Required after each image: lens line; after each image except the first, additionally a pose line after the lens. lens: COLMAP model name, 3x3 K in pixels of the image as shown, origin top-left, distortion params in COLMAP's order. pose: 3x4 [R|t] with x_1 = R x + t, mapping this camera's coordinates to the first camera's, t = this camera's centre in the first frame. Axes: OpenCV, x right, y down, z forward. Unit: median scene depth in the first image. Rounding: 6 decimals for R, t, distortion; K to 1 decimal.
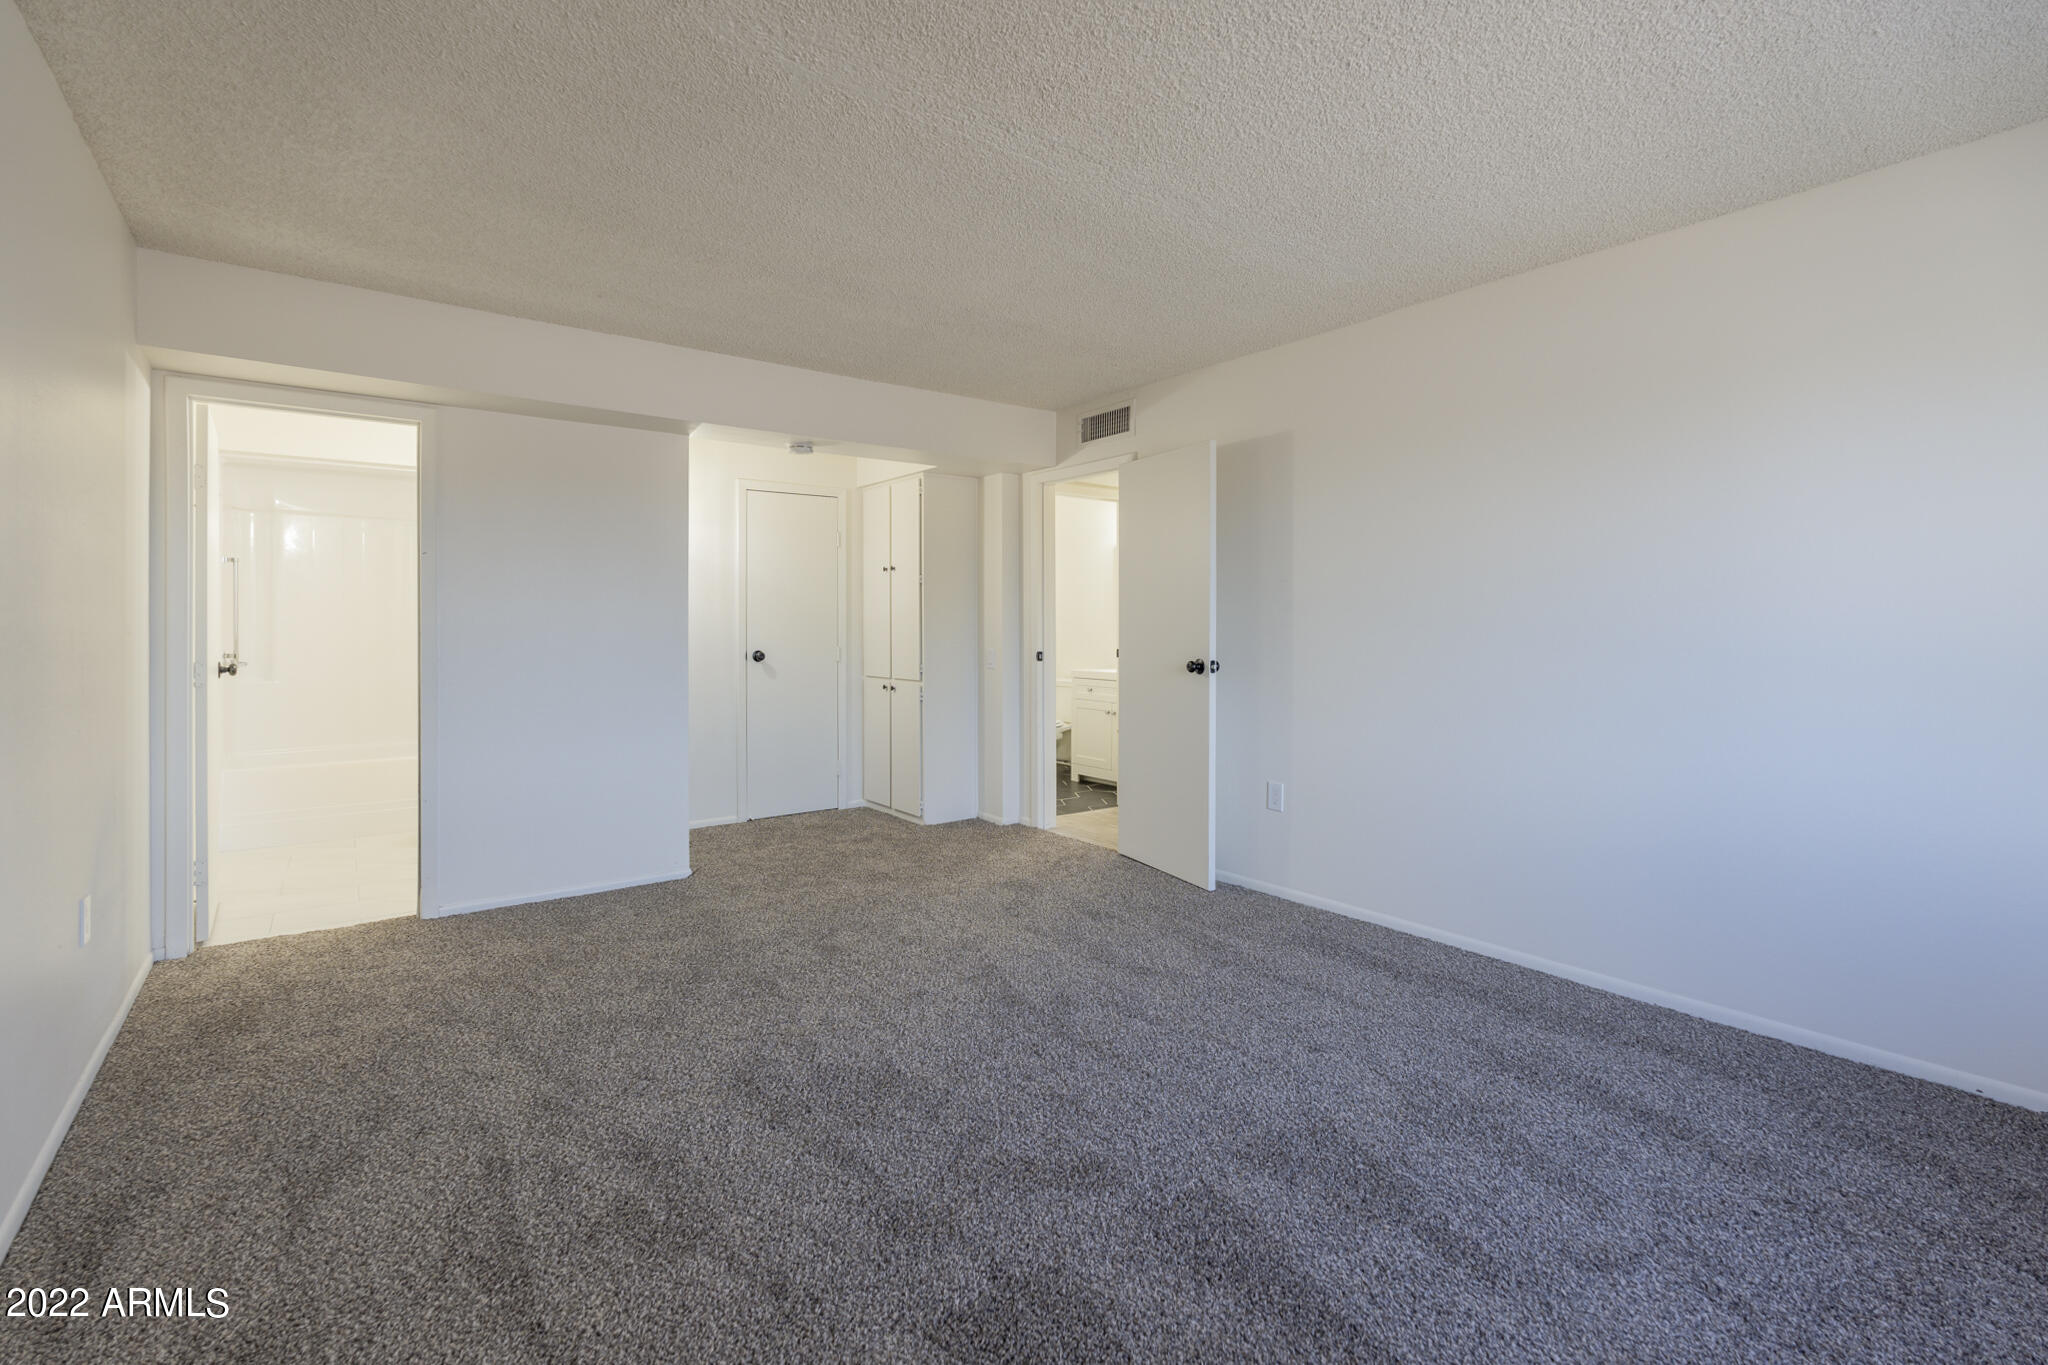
lens RADIAL K [[927.4, 0, 1025.1], [0, 927.4, 637.7], [0, 0, 1]] dist [-0.001456, 0.000051]
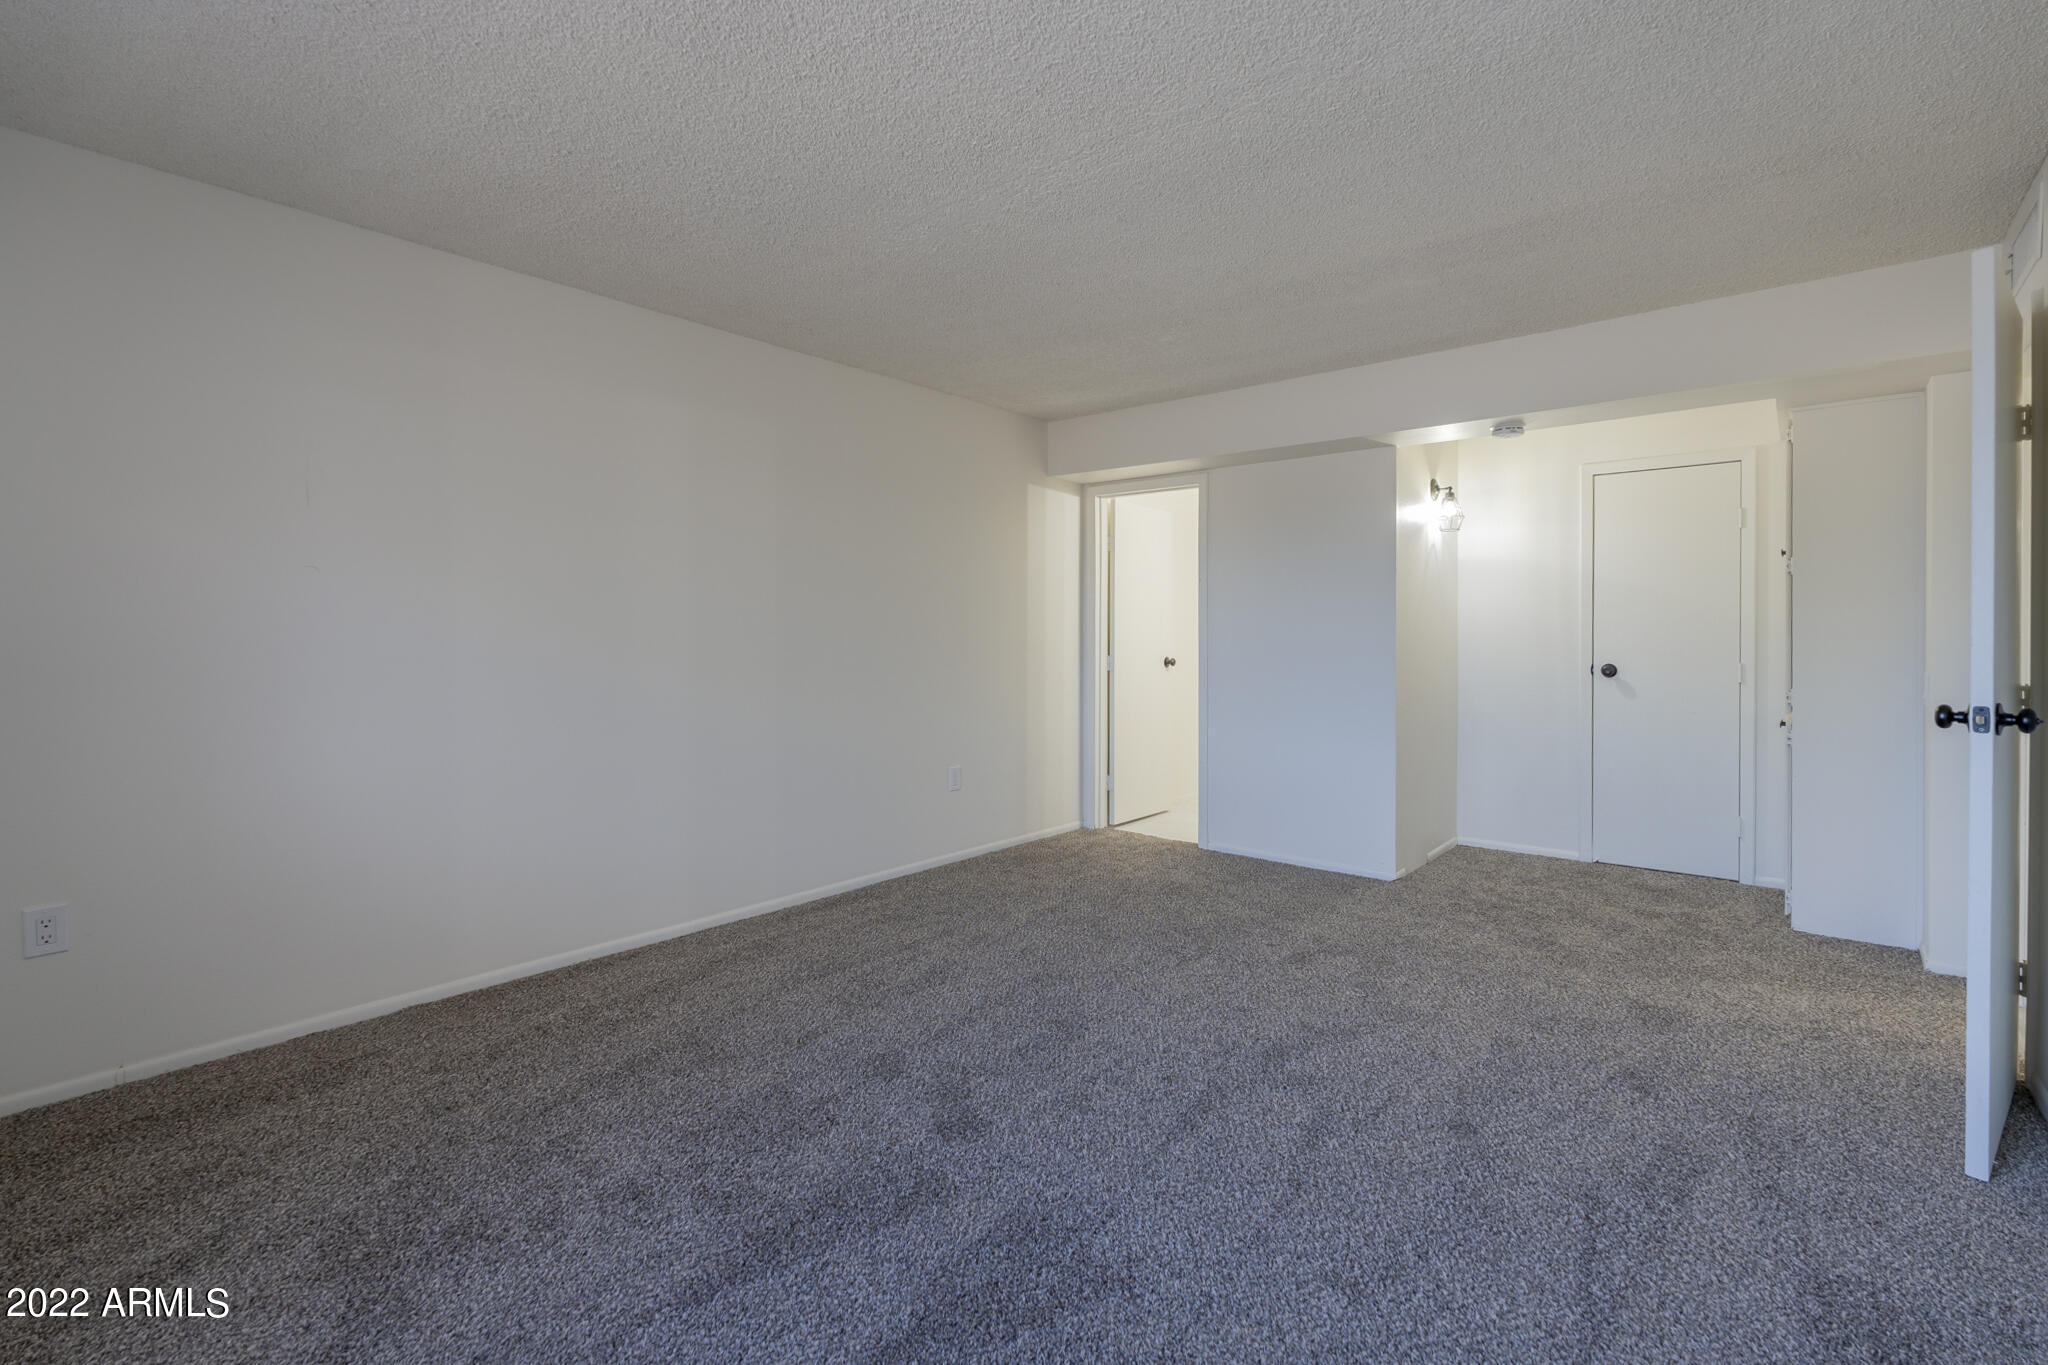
lens RADIAL K [[927.4, 0, 1025.1], [0, 927.4, 637.7], [0, 0, 1]] dist [-0.001456, 0.000051]
pose [[0.209708, -0.000561, -0.977764, 0.688811], [-0.017358, 0.999840, -0.004296, 0.004535], [0.977610, 0.017873, 0.209665, 0.500090]]
